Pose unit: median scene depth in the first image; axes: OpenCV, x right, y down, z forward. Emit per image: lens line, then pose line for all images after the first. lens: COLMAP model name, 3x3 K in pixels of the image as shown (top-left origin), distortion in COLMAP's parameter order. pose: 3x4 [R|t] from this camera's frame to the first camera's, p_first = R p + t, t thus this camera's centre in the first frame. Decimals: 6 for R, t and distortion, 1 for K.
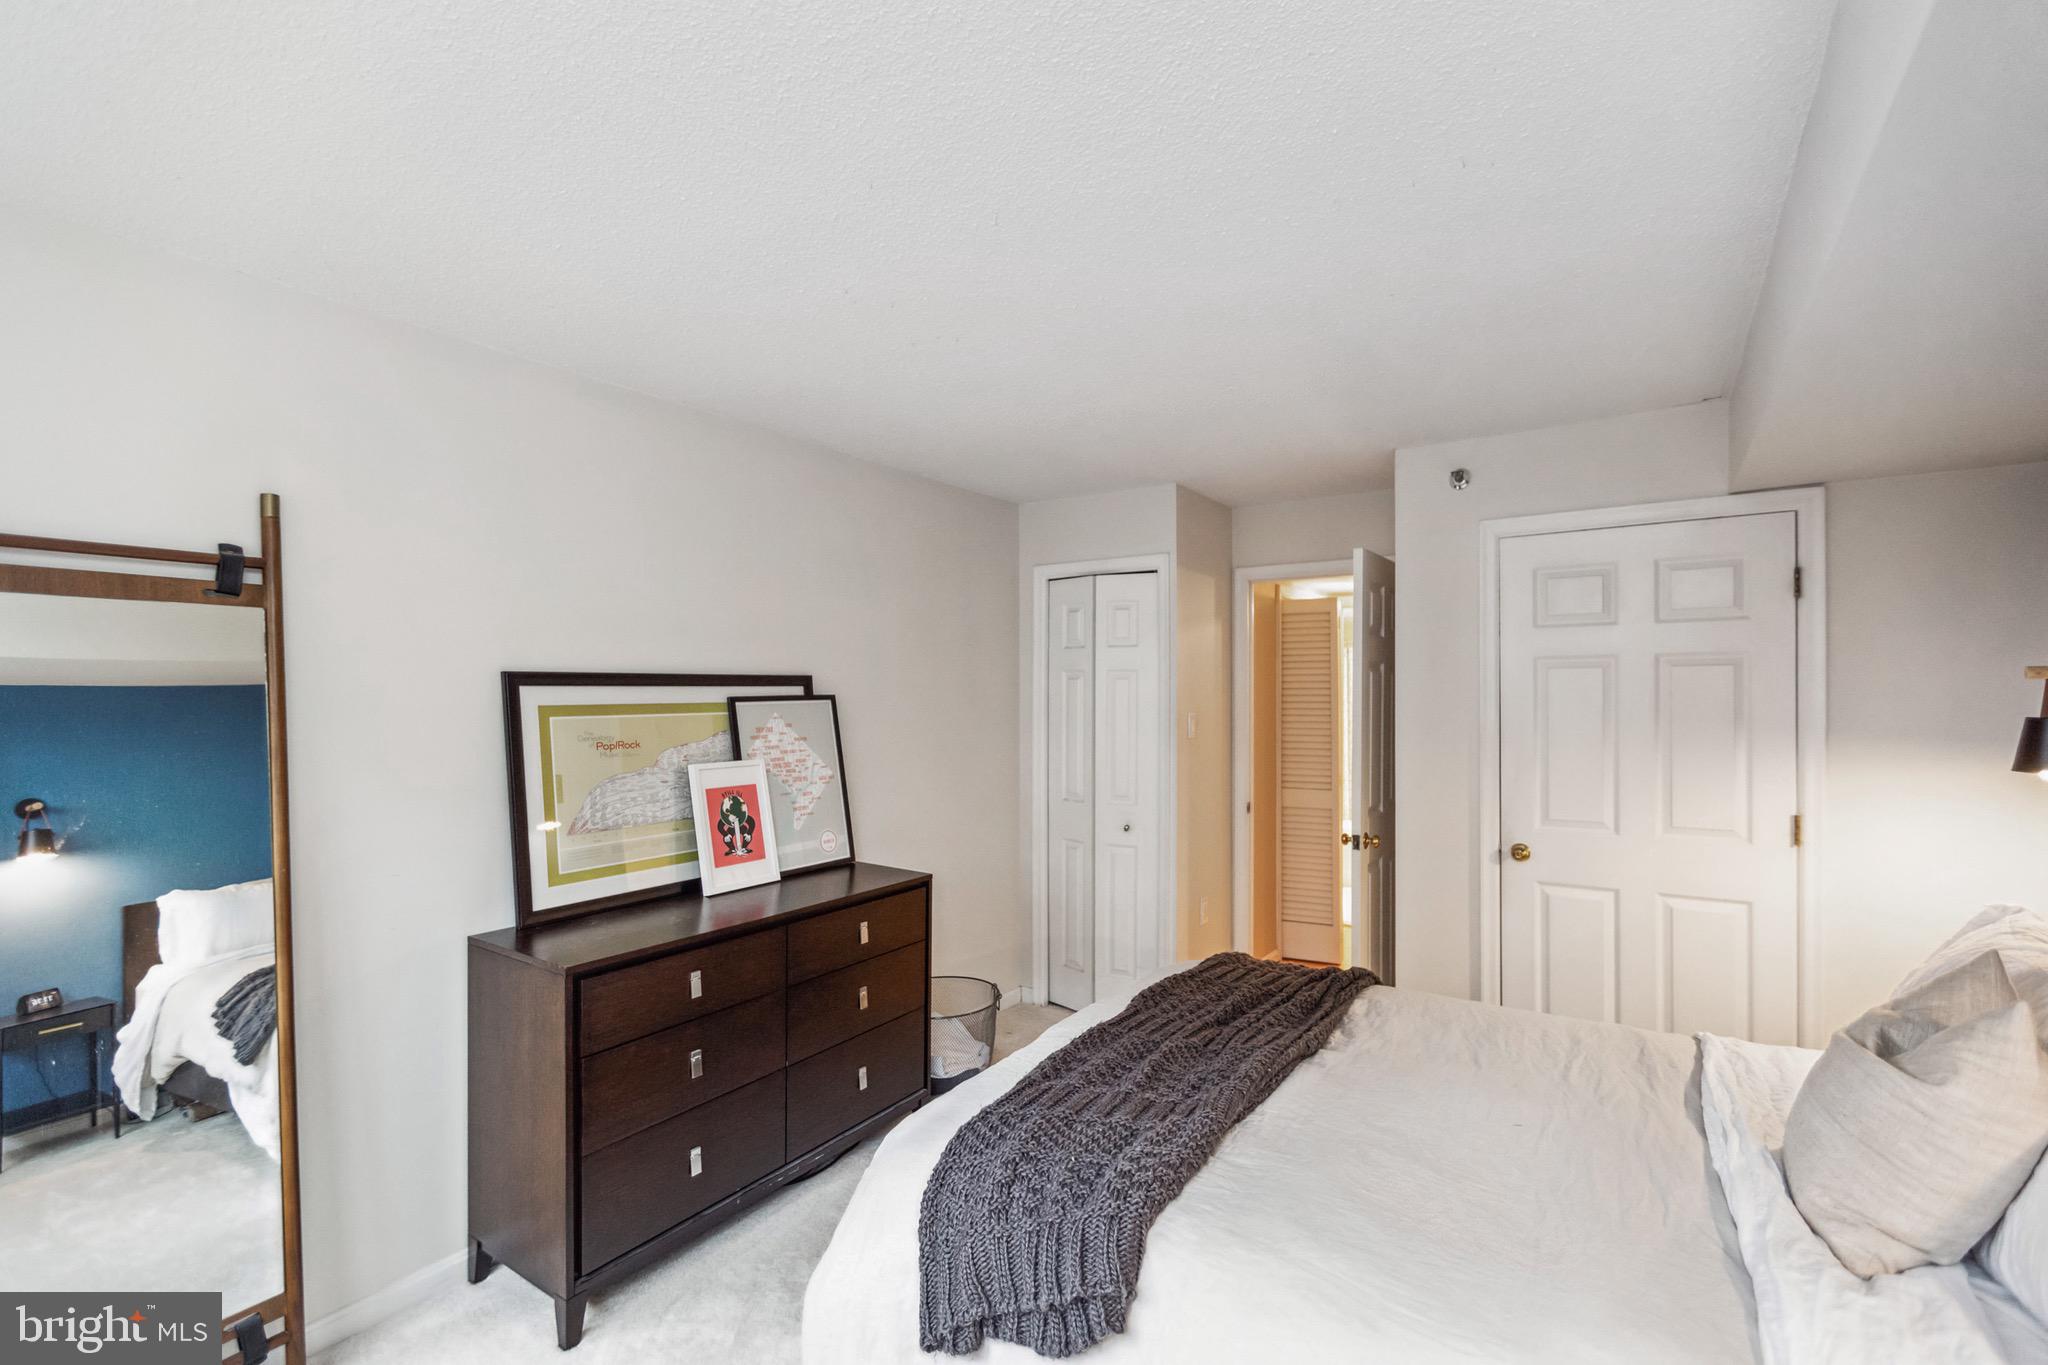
lens RADIAL K [[924.3, 0, 1028.0], [0, 924.3, 661.3], [0, 0, 1]] dist [-0.000522, 0.000277]
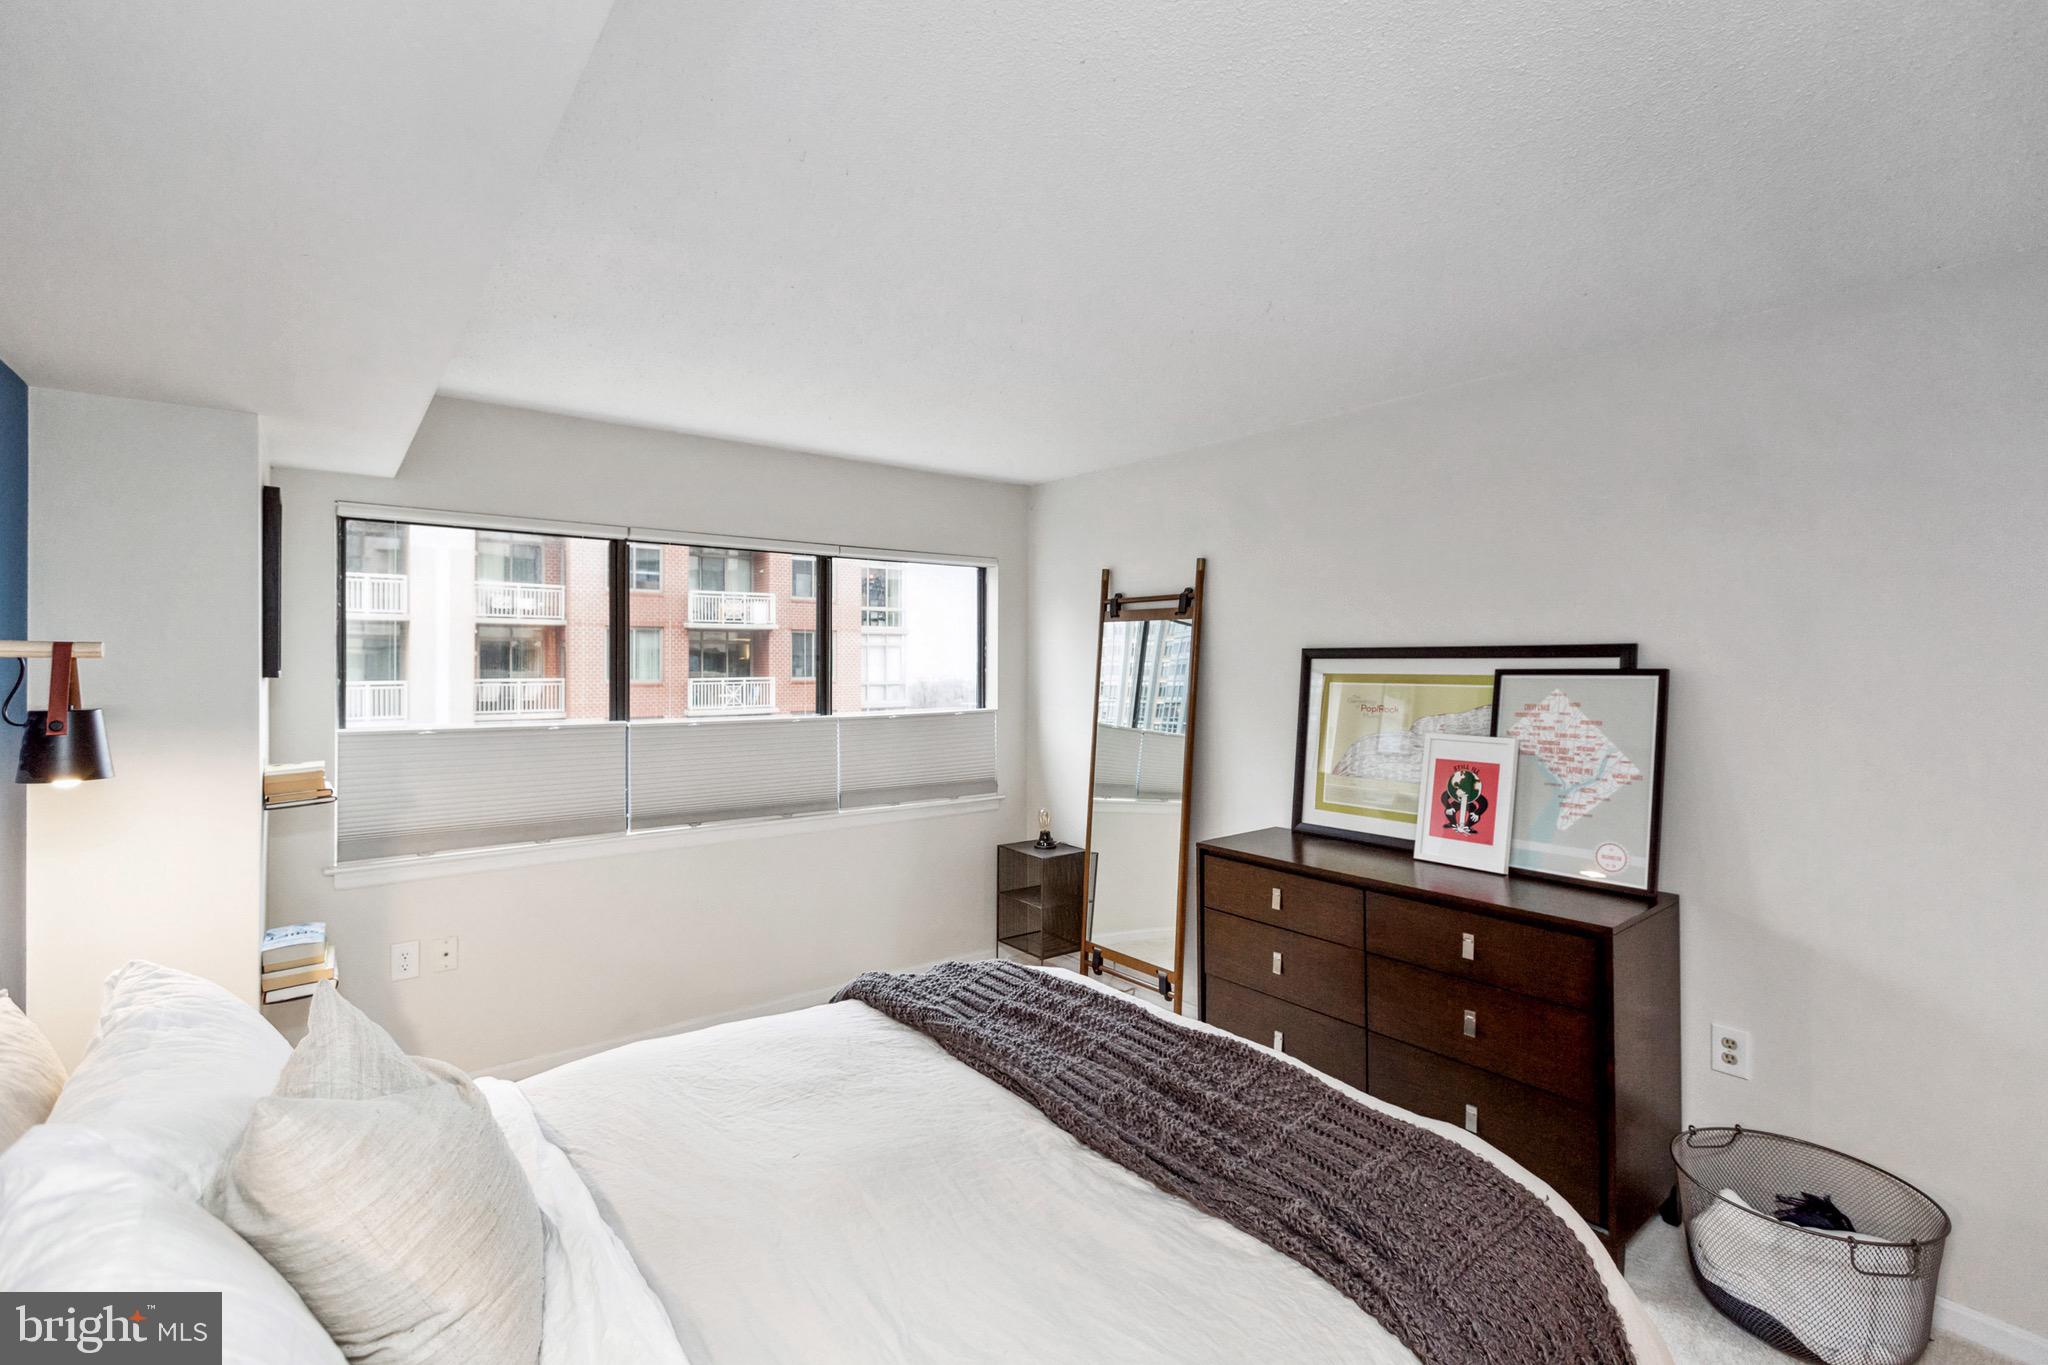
lens RADIAL K [[924.3, 0, 1028.0], [0, 924.3, 661.3], [0, 0, 1]] dist [-0.000522, 0.000277]
pose [[-0.313398, -0.003782, -0.949614, 0.744167], [0.025404, 0.999601, -0.012365, 0.030878], [0.949282, -0.027999, -0.313177, 0.868876]]
